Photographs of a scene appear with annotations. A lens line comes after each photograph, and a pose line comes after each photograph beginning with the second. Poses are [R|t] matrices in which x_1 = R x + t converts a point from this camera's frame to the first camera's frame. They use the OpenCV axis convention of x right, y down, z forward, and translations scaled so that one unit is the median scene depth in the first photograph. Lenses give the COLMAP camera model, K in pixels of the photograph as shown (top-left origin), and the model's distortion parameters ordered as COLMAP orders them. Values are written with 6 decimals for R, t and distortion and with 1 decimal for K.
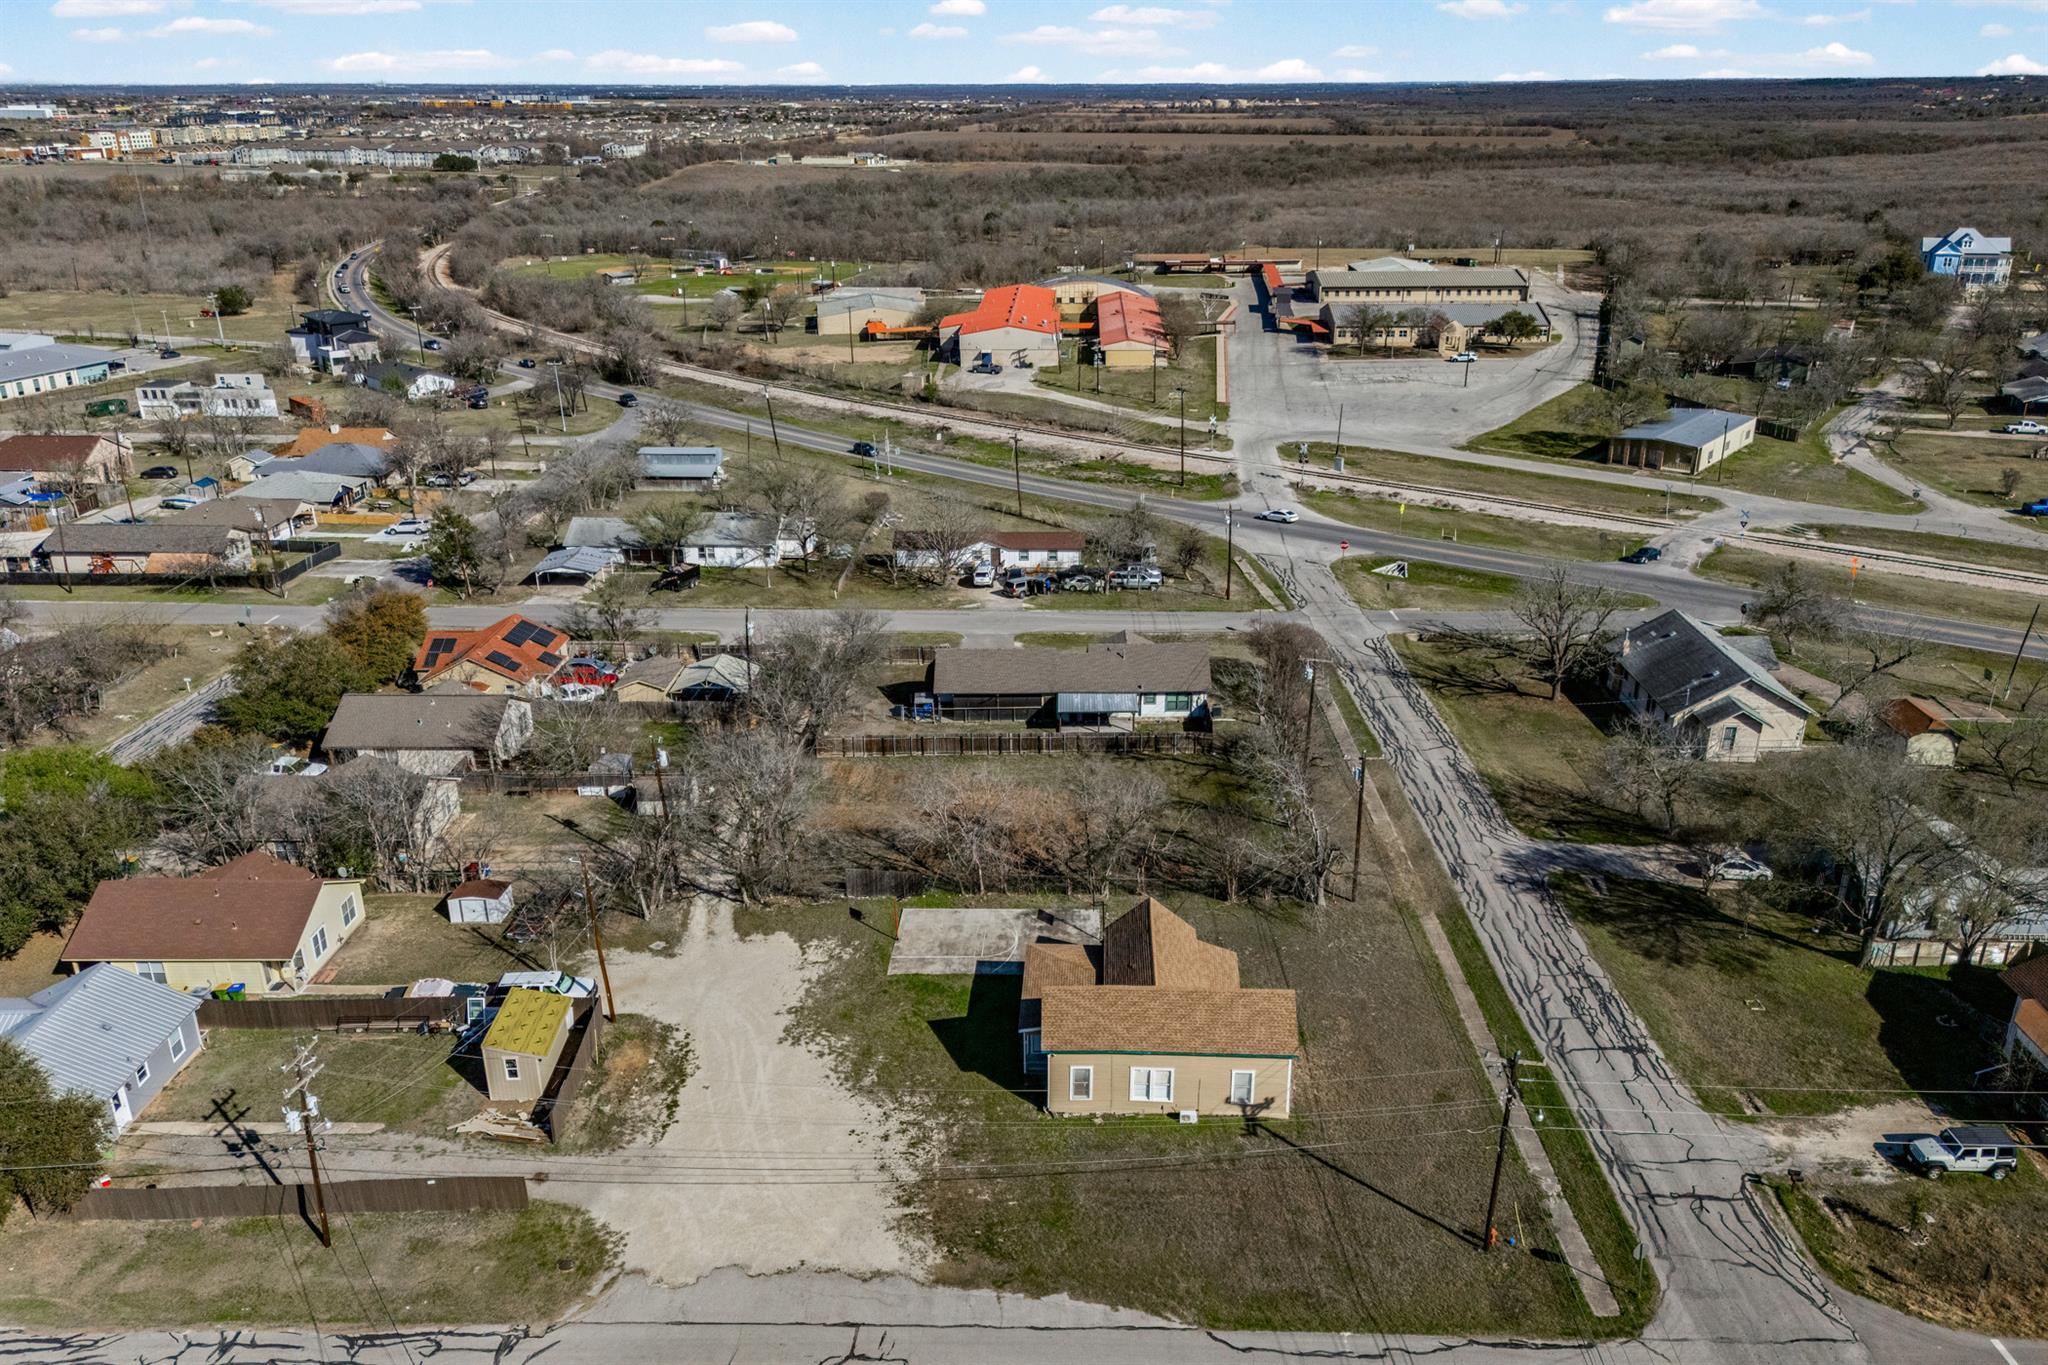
lens RADIAL K [[1492.2, 0, 1047.6], [0, 1492.2, 762.8], [0, 0, 1]] dist [0.067524, -0.061363]
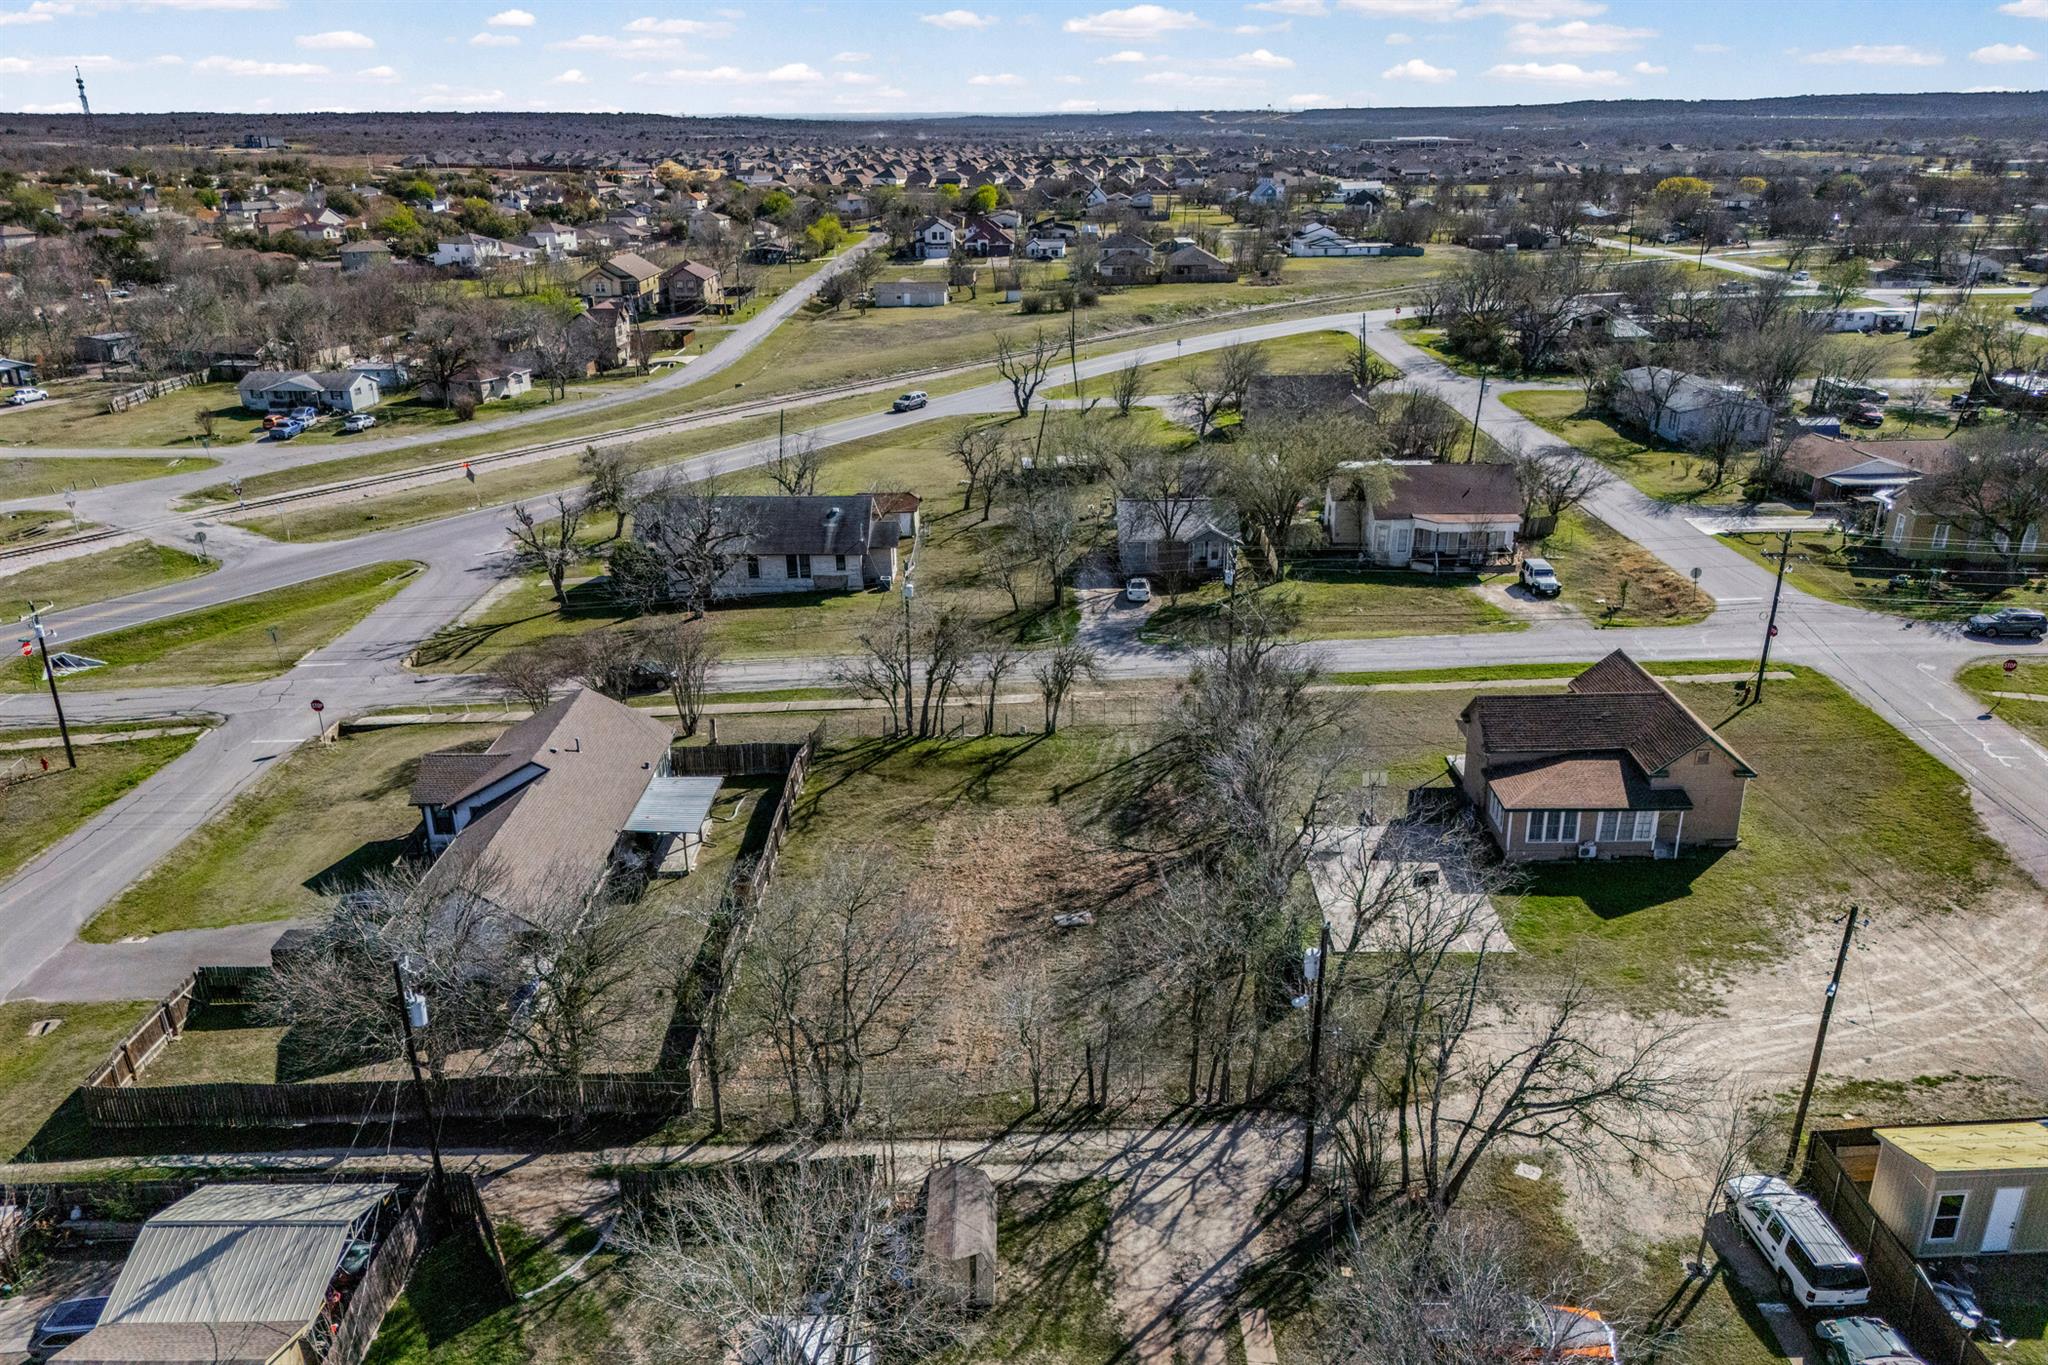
lens RADIAL K [[1492.2, 0, 1047.6], [0, 1492.2, 762.8], [0, 0, 1]] dist [0.067524, -0.061363]
pose [[-0.012698, -0.391401, 0.920133, -0.381903], [0.416583, 0.834473, 0.360712, -0.152324], [-0.909009, 0.387892, 0.152455, 0.539955]]
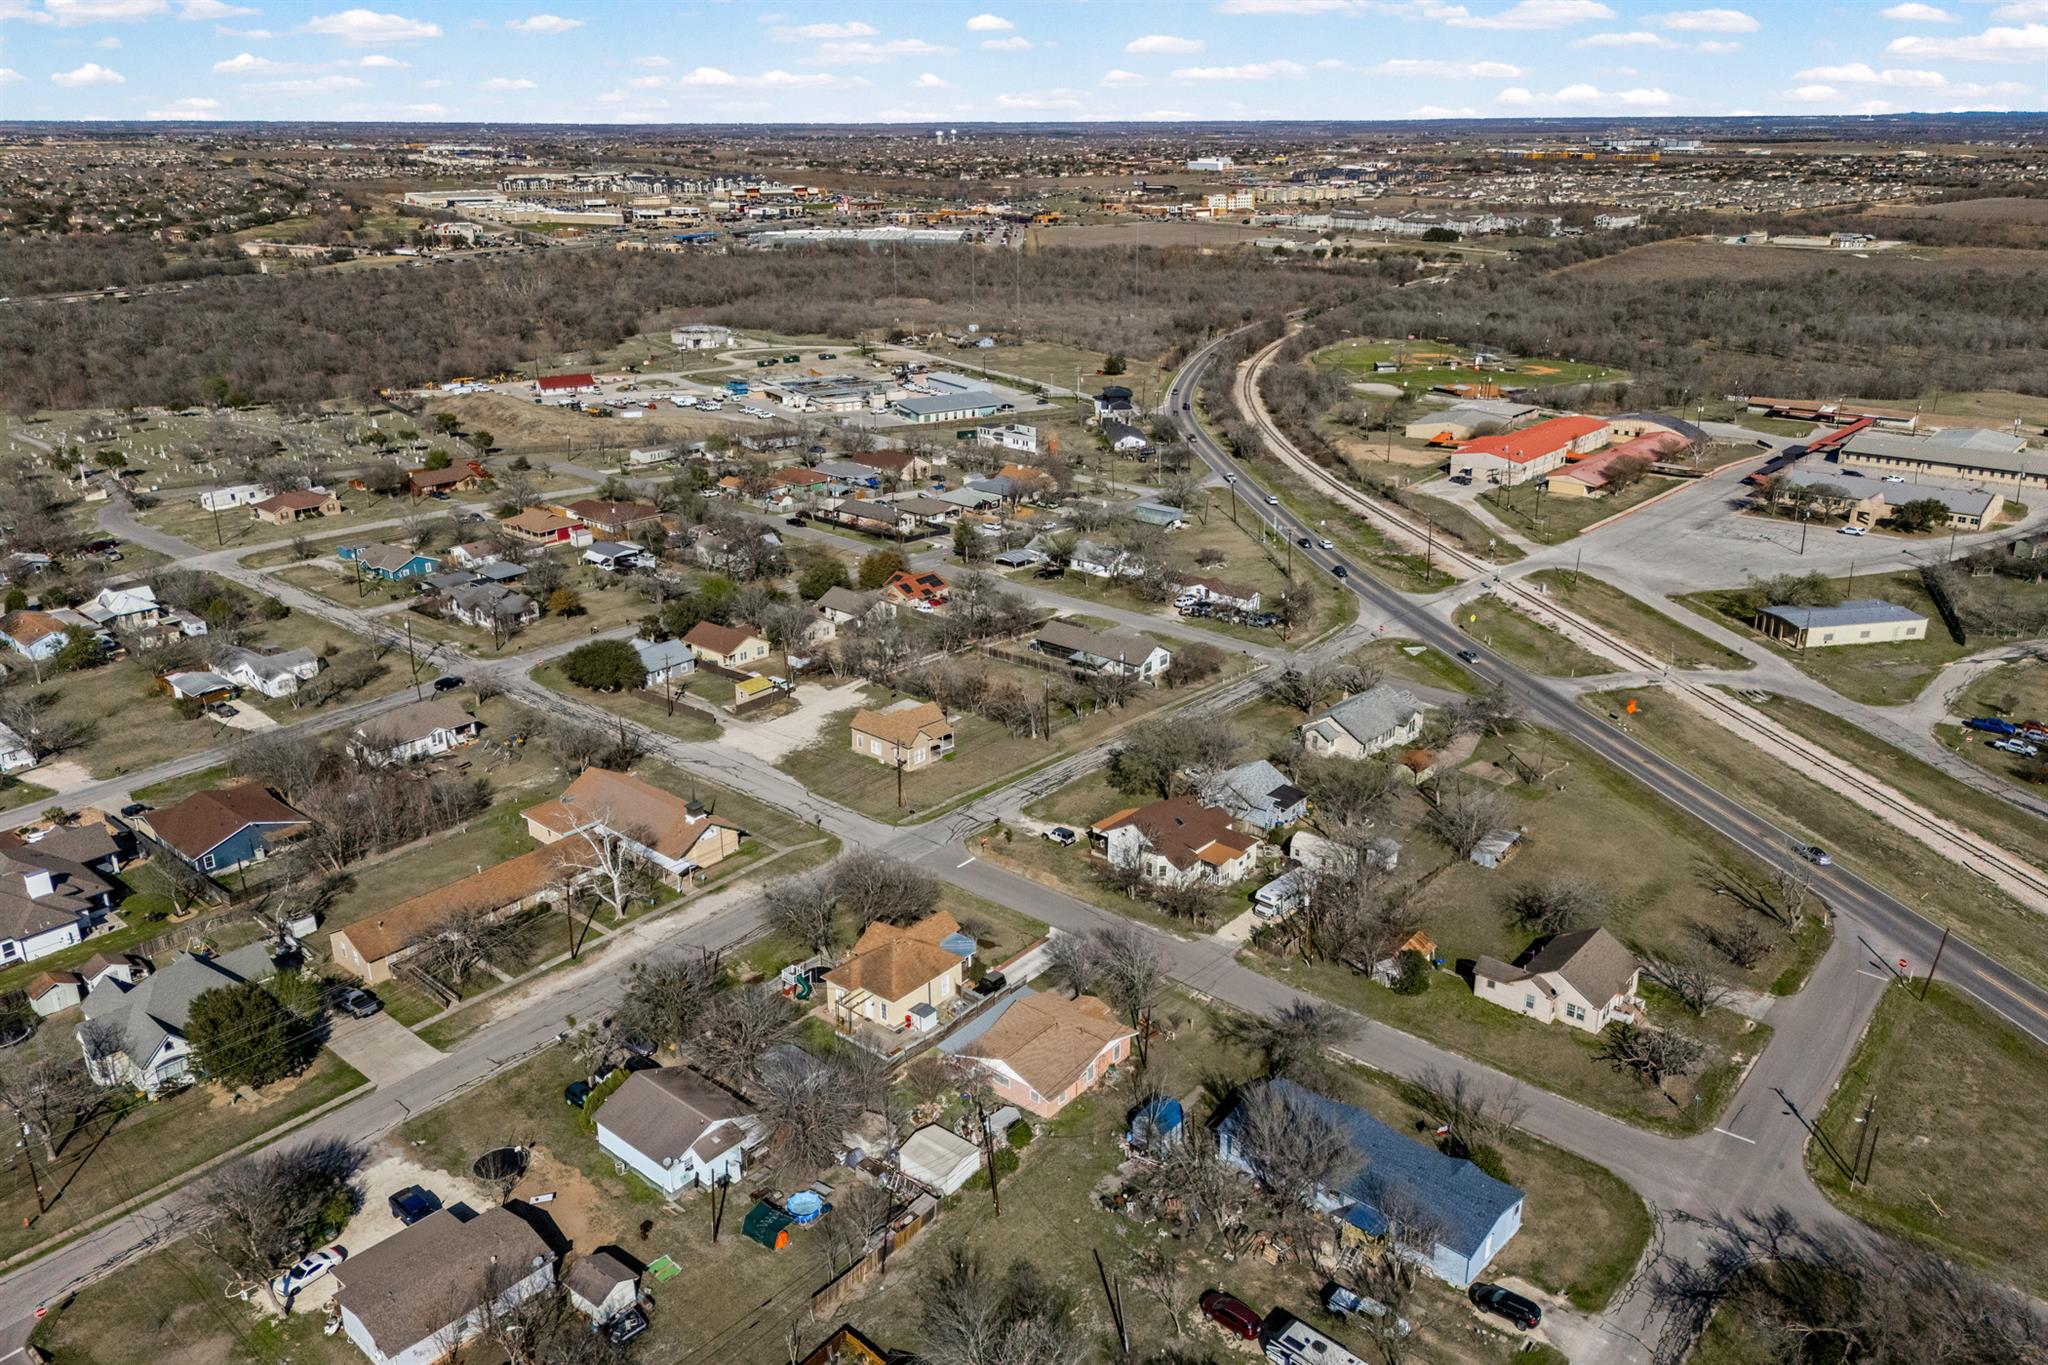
lens RADIAL K [[1471.5, 0, 1024.0], [0, 1471.5, 682.5], [0, 0, 1]] dist [0.036424, -0.004860]
pose [[0.764880, 0.229341, -0.601964, 0.877281], [-0.263567, 0.964097, 0.032410, -0.036204], [0.587784, 0.133868, 0.797865, -0.510347]]
